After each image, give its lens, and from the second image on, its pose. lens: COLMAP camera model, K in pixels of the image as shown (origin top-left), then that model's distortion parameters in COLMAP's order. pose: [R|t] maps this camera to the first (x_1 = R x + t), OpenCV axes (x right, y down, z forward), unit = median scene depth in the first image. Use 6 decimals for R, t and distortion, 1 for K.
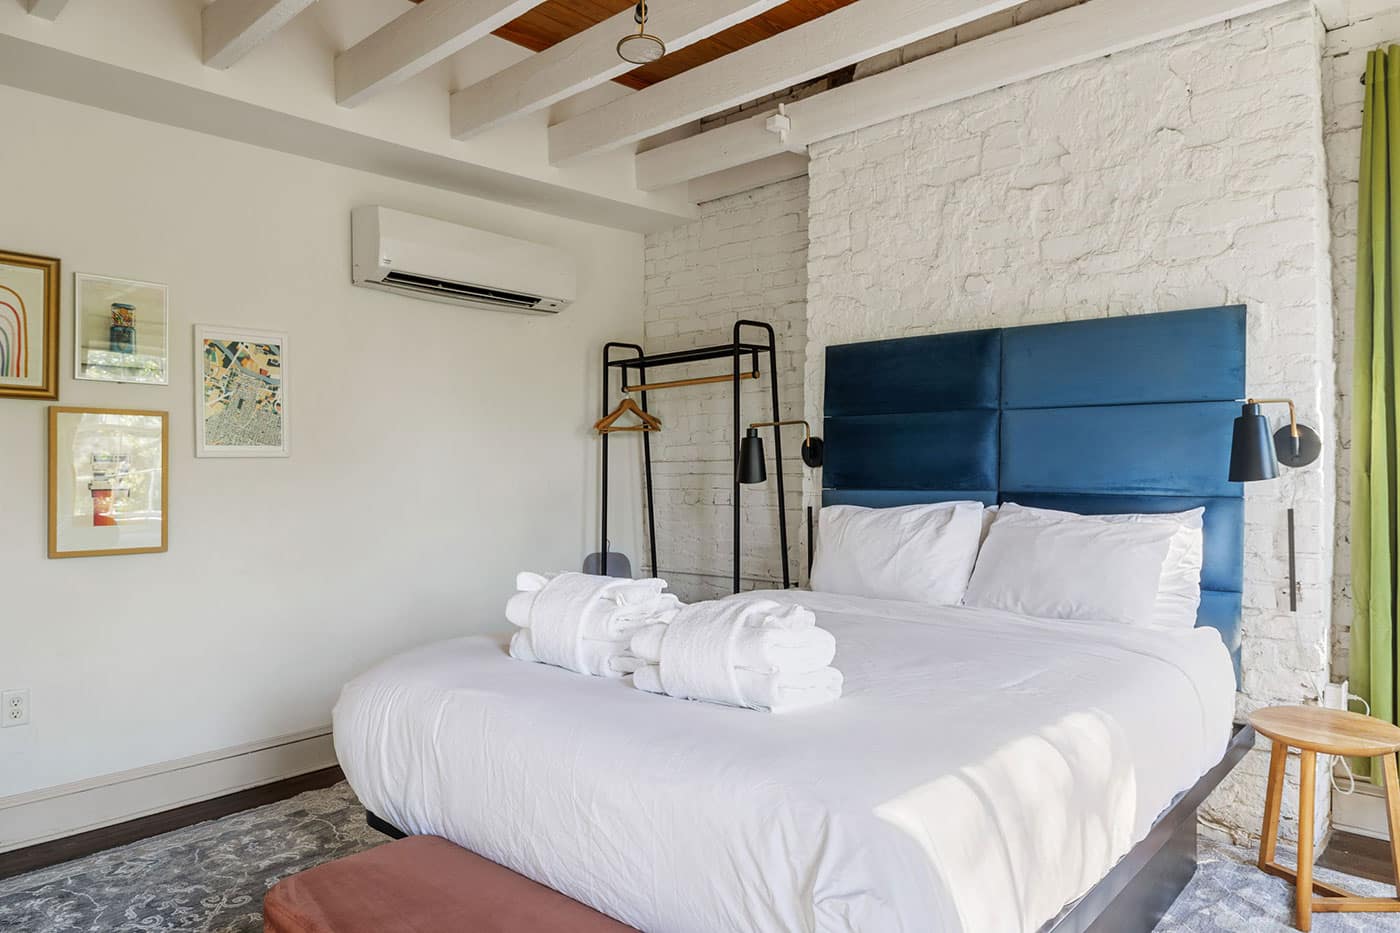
lens RADIAL K [[897.2, 0, 700.2], [0, 897.2, 465.2], [0, 0, 1]] dist [-0.007882, 0.004386]
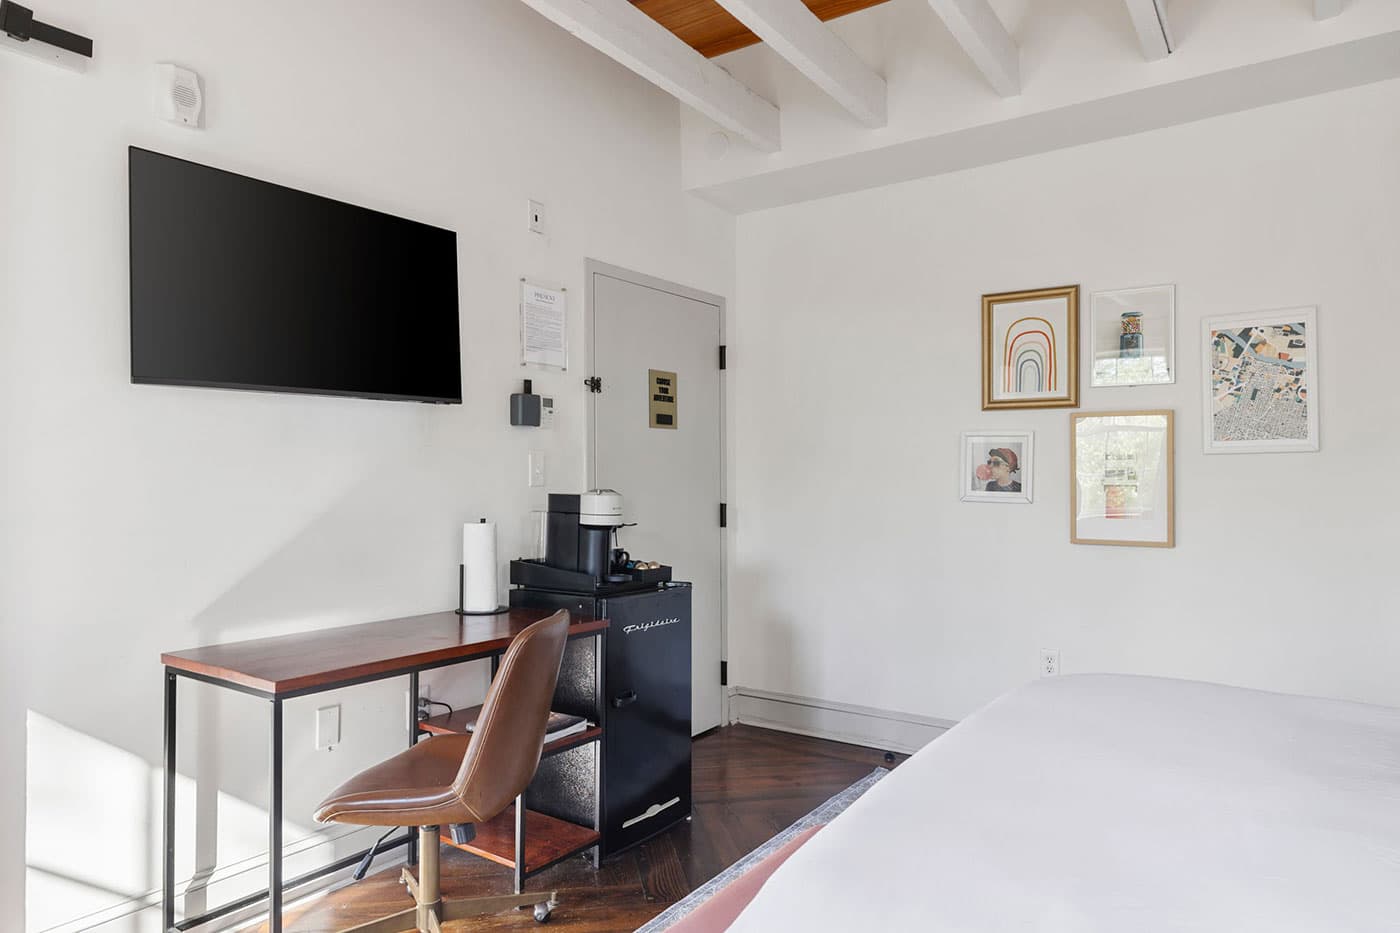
lens RADIAL K [[897.2, 0, 701.9], [0, 897.2, 469.5], [0, 0, 1]] dist [-0.007882, 0.004386]
pose [[0.129085, -0.002627, -0.991630, 0.327909], [0.007388, 0.999971, -0.001687, 0.005645], [0.991606, -0.007108, 0.129101, 0.328475]]
